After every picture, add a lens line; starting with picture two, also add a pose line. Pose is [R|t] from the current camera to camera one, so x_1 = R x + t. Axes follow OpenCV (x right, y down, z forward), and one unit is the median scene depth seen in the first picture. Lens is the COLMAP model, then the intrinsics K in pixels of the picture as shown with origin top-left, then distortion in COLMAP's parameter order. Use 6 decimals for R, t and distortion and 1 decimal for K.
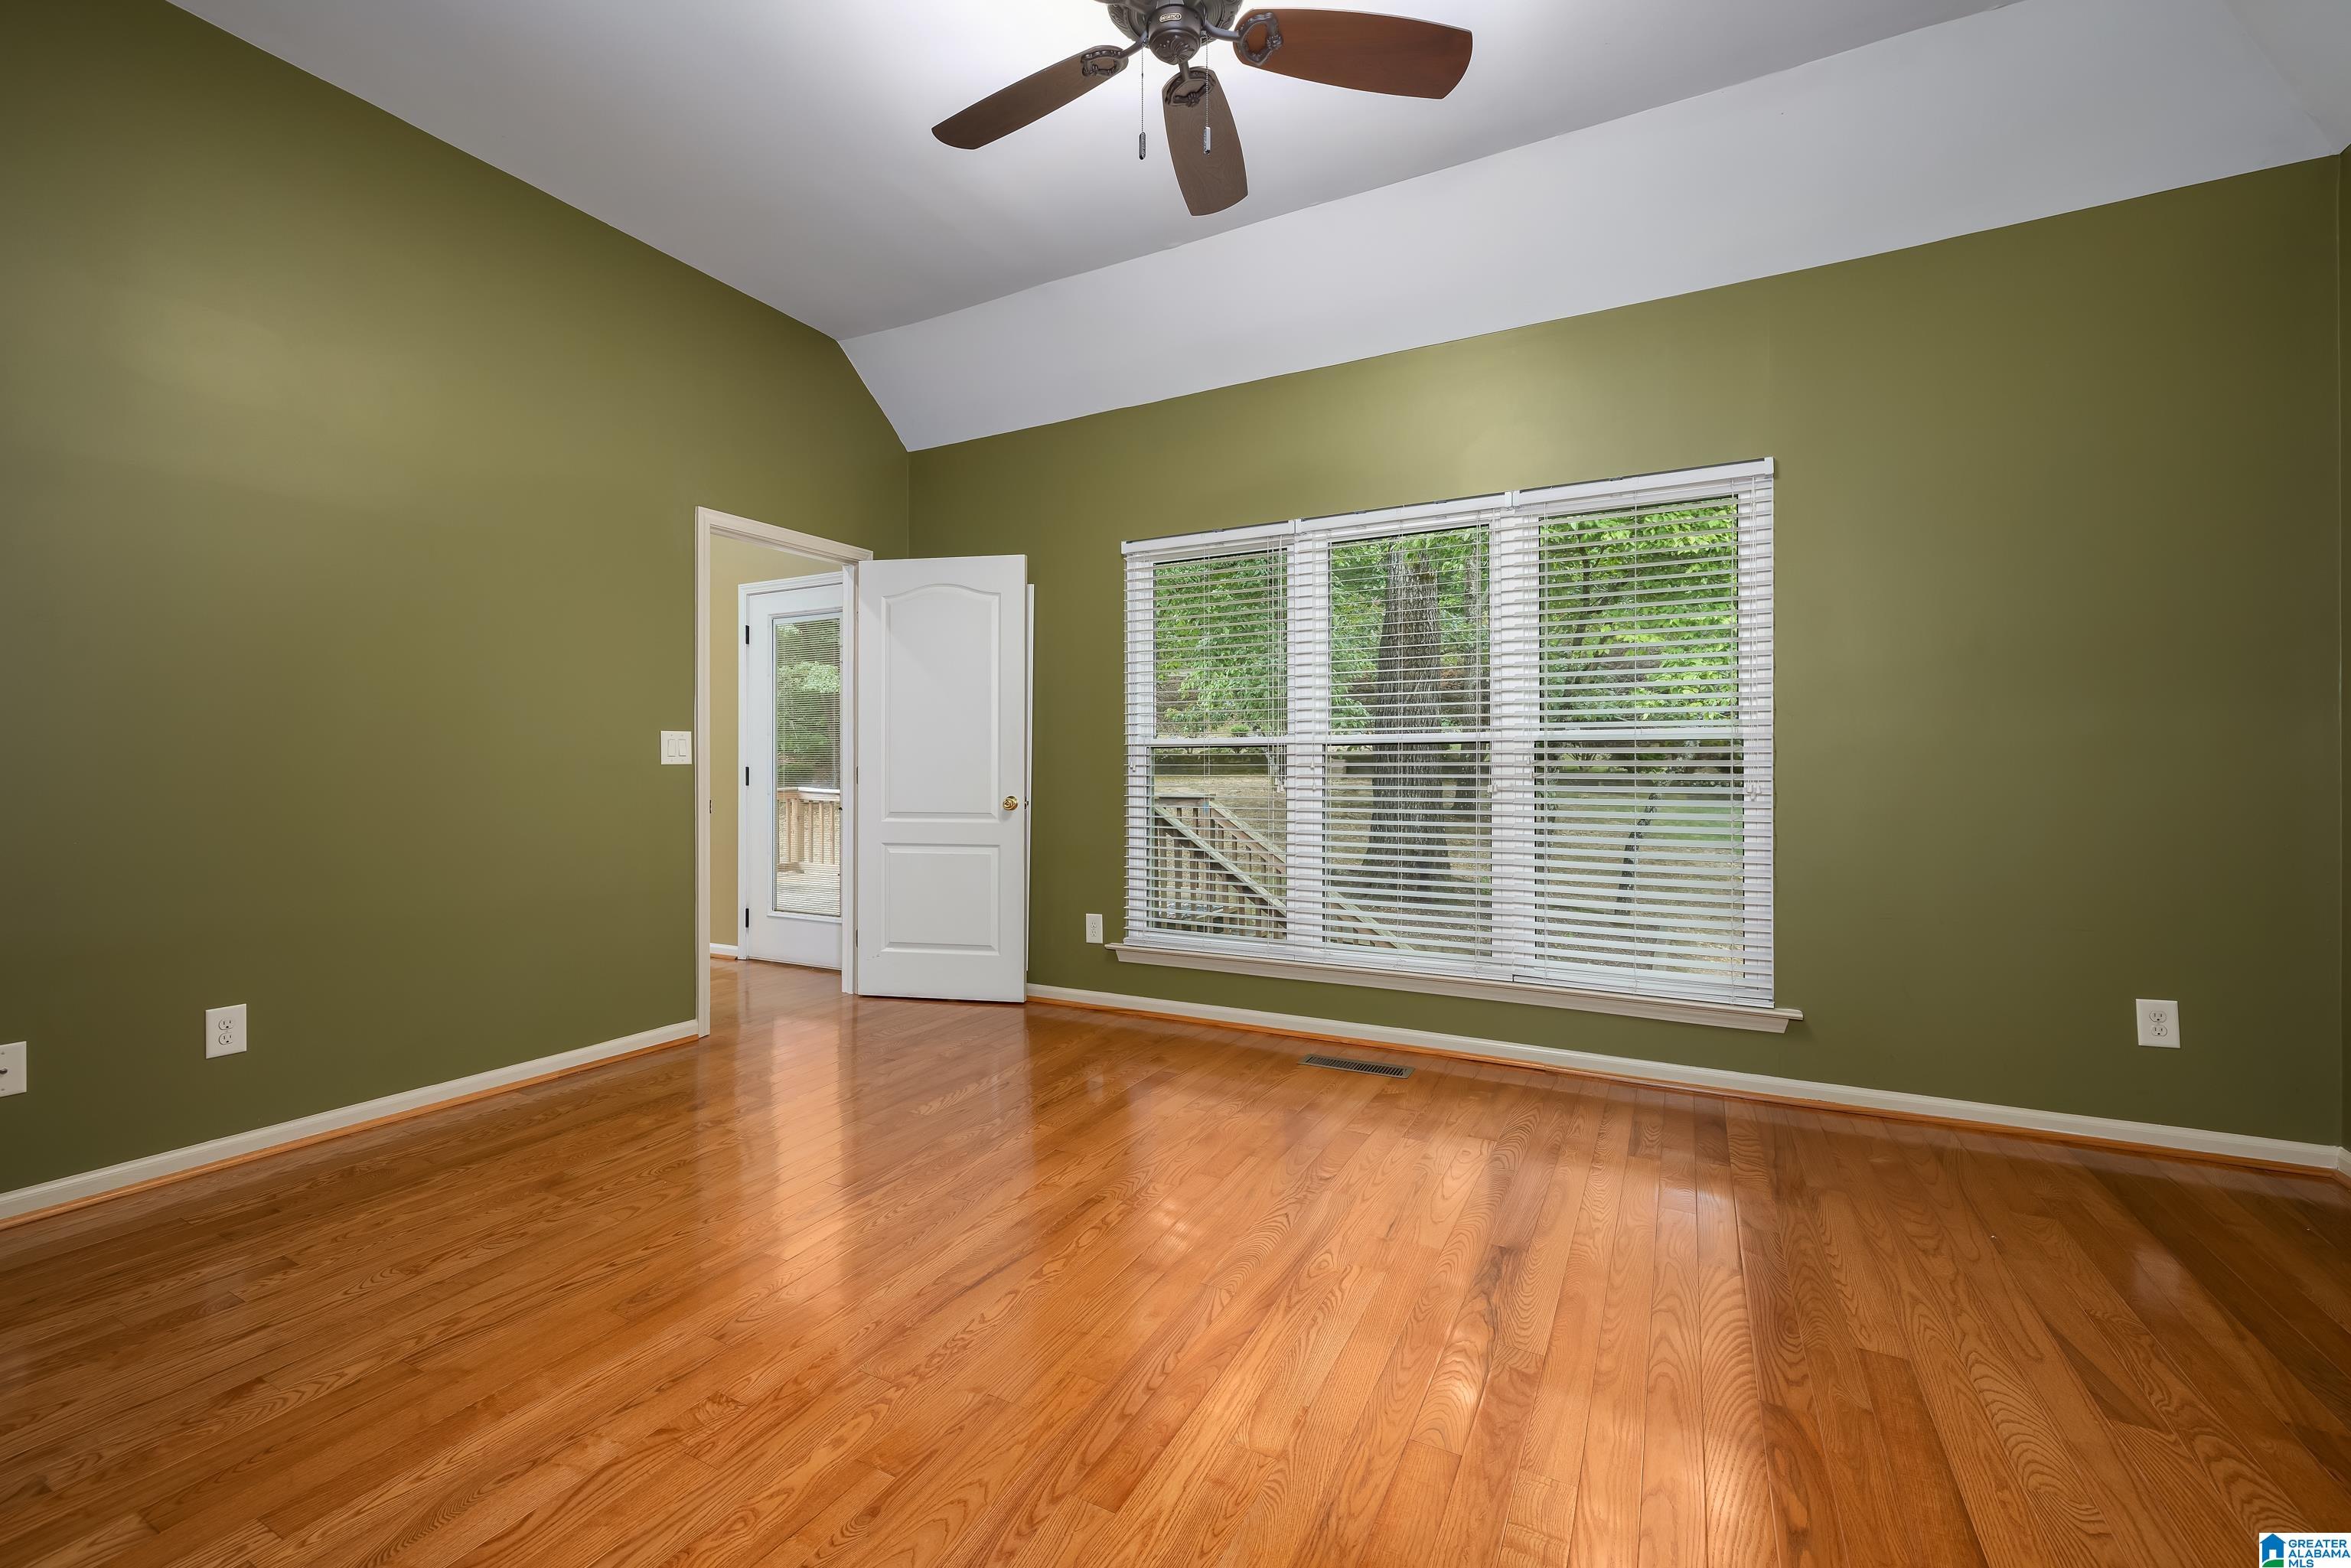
lens RADIAL K [[987.7, 0, 1165.2], [0, 987.7, 767.3], [0, 0, 1]] dist [0.001510, -0.000040]
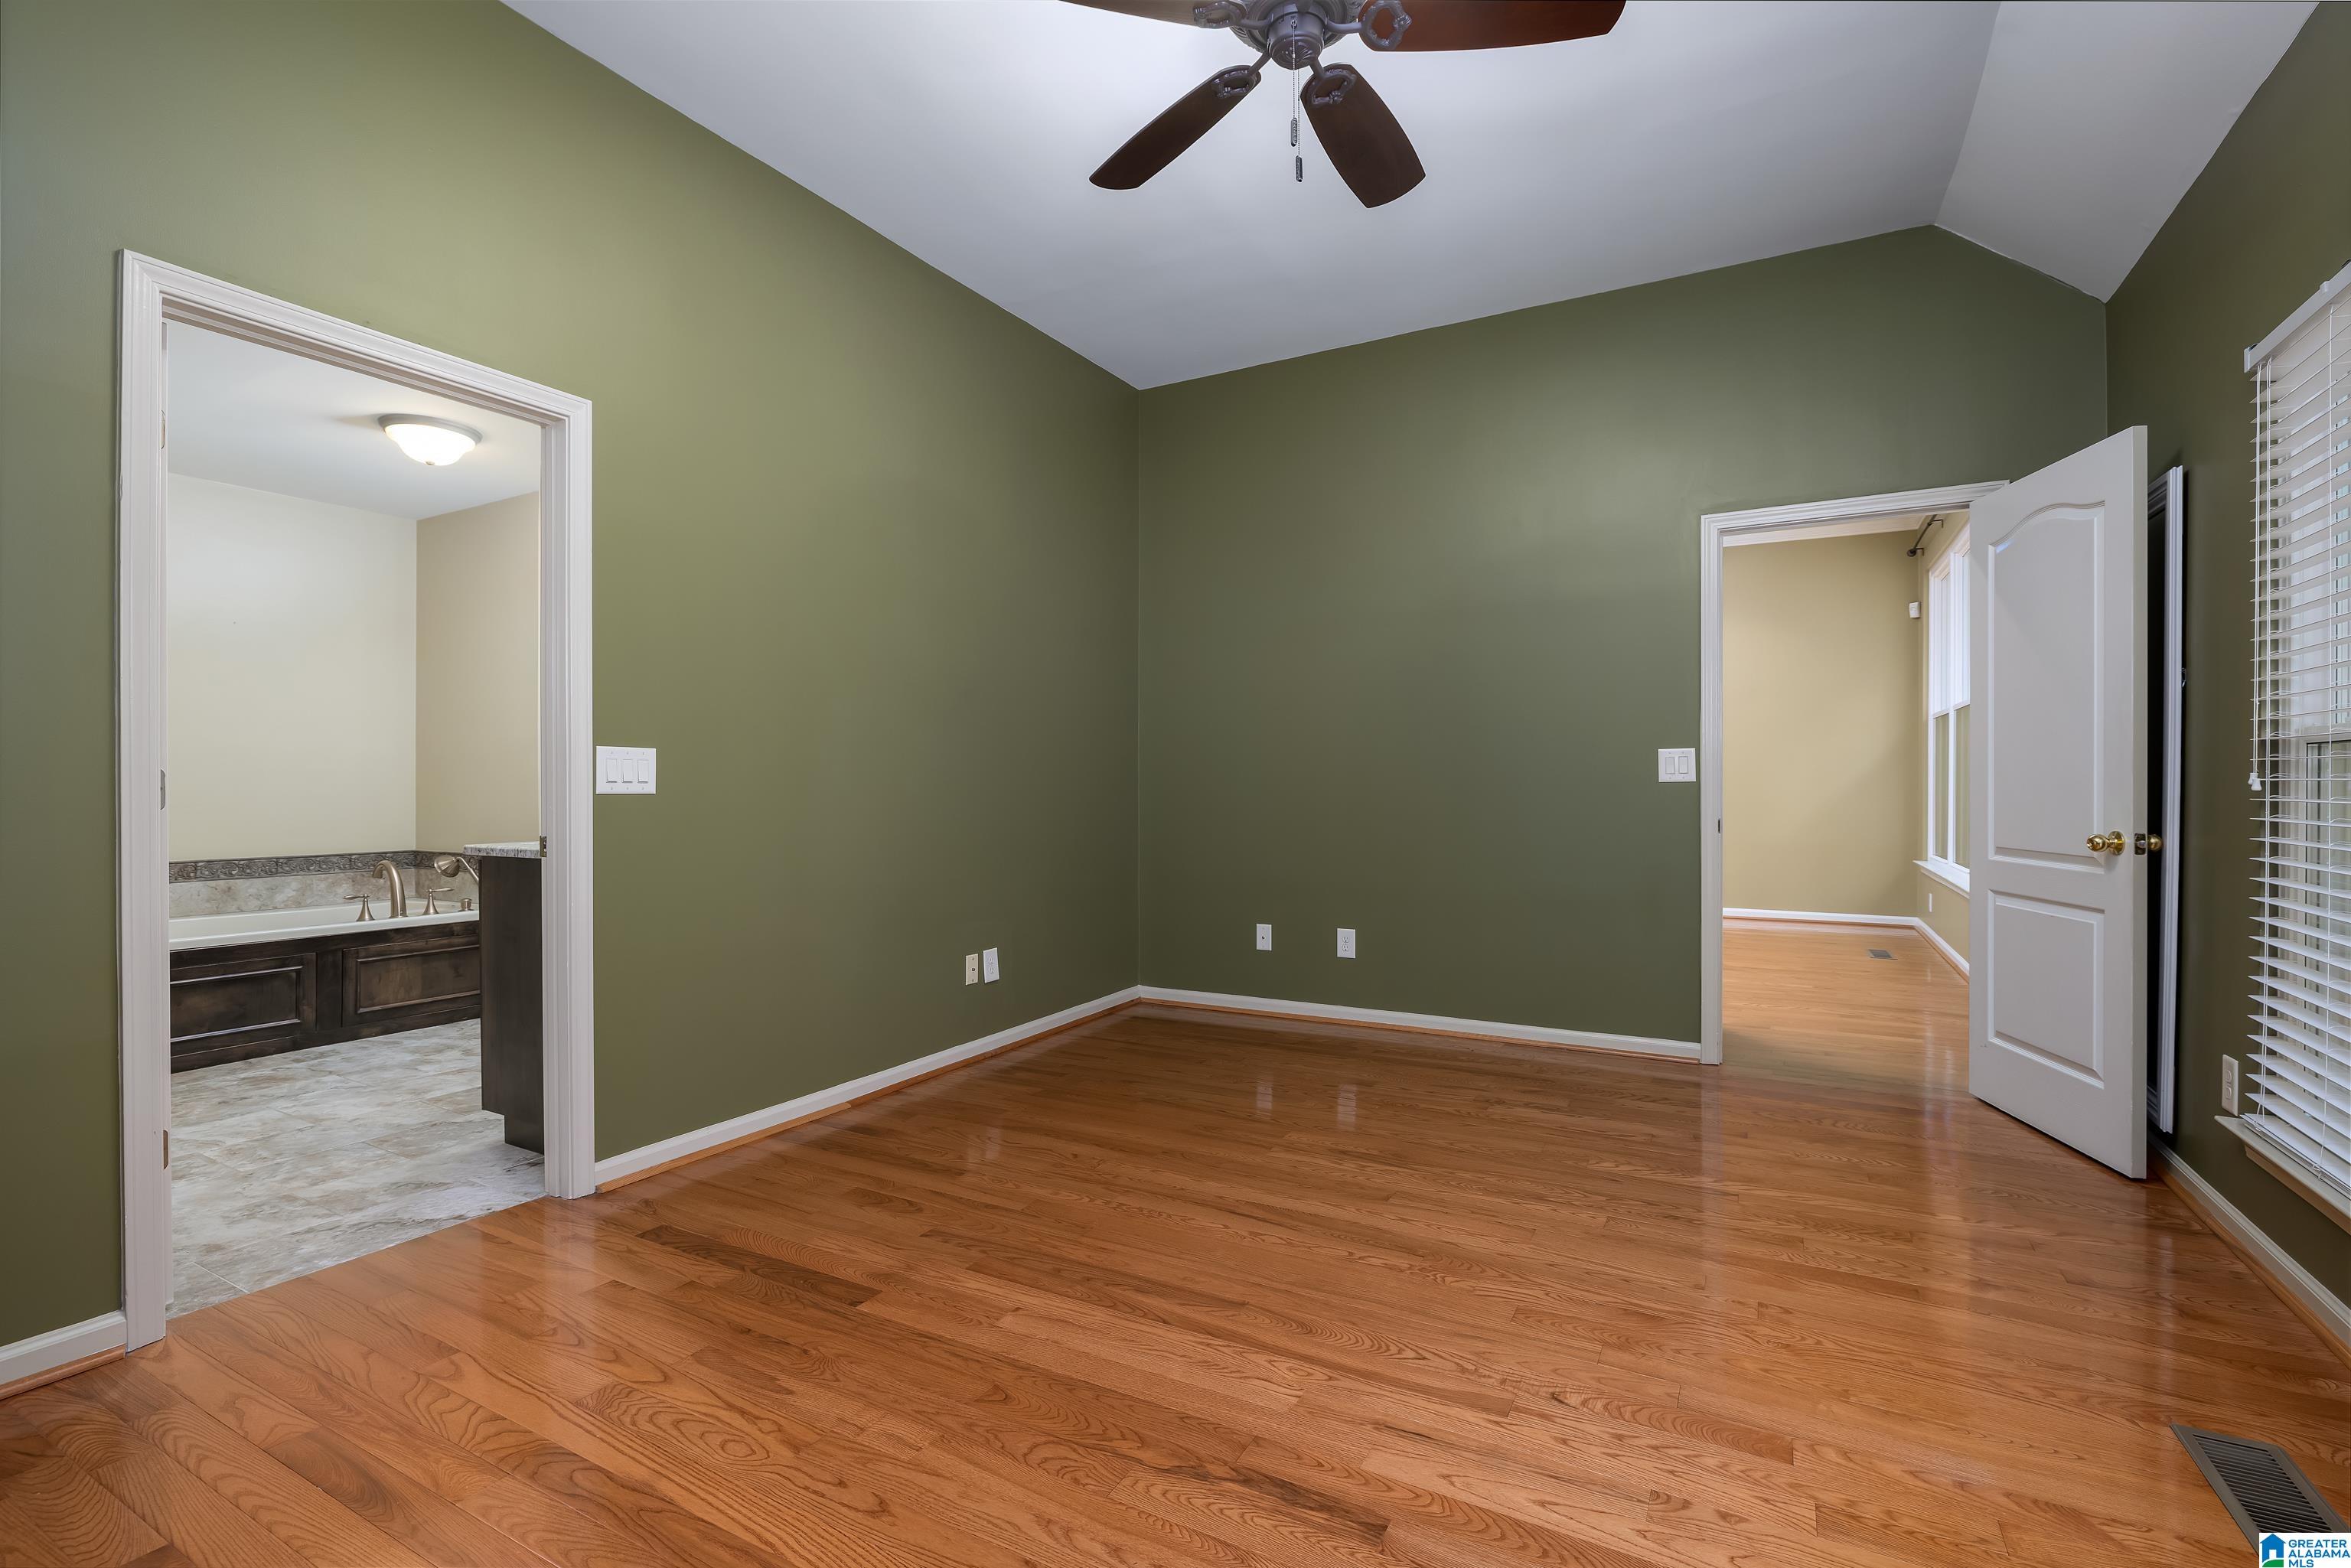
lens RADIAL K [[1075.7, 0, 1151.6], [0, 1075.7, 790.4], [0, 0, 1]] dist [-0.002481, 0.000278]
pose [[-0.030195, 0.006910, -0.999520, 0.812021], [0.006667, 0.999955, 0.006711, -0.006658], [0.999522, -0.006462, -0.030240, 0.669864]]
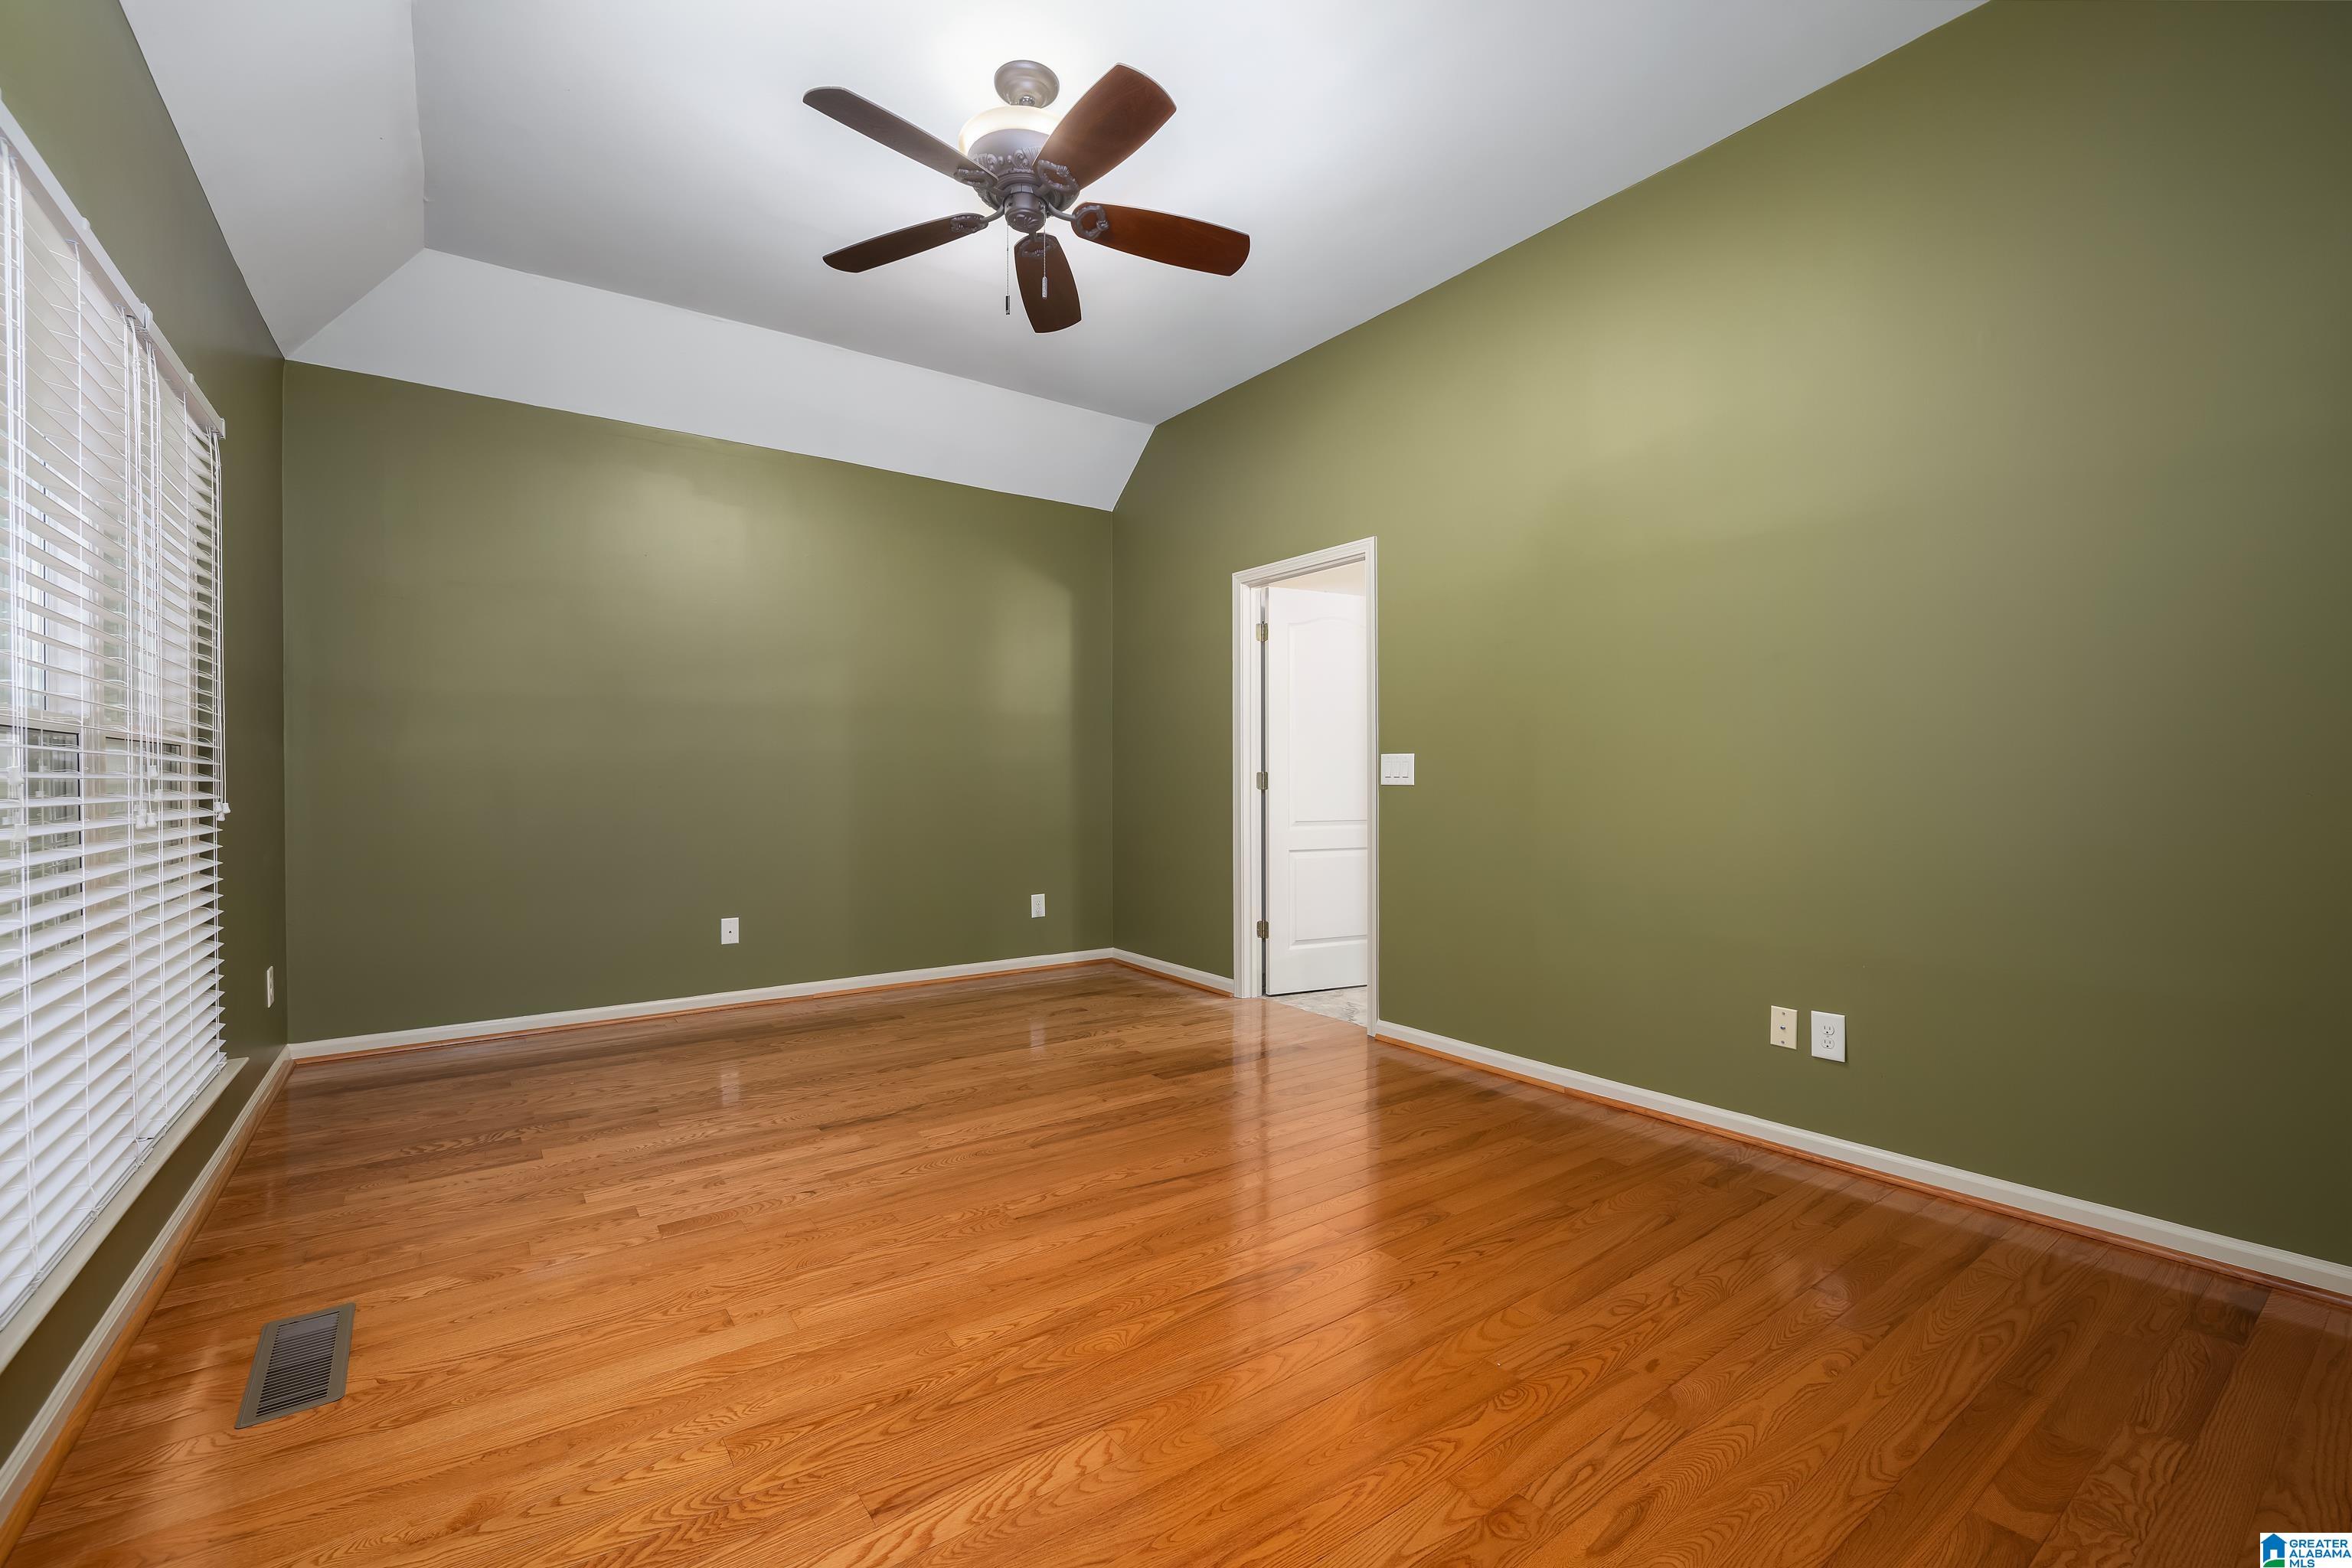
lens RADIAL K [[988.1, 0, 1158.7], [0, 988.1, 781.0], [0, 0, 1]] dist [0.001510, -0.000040]
pose [[-0.892878, 0.001088, 0.450298, -0.542331], [-0.002124, 0.999976, -0.006629, 0.004672], [-0.450294, -0.006876, -0.892854, 1.559572]]
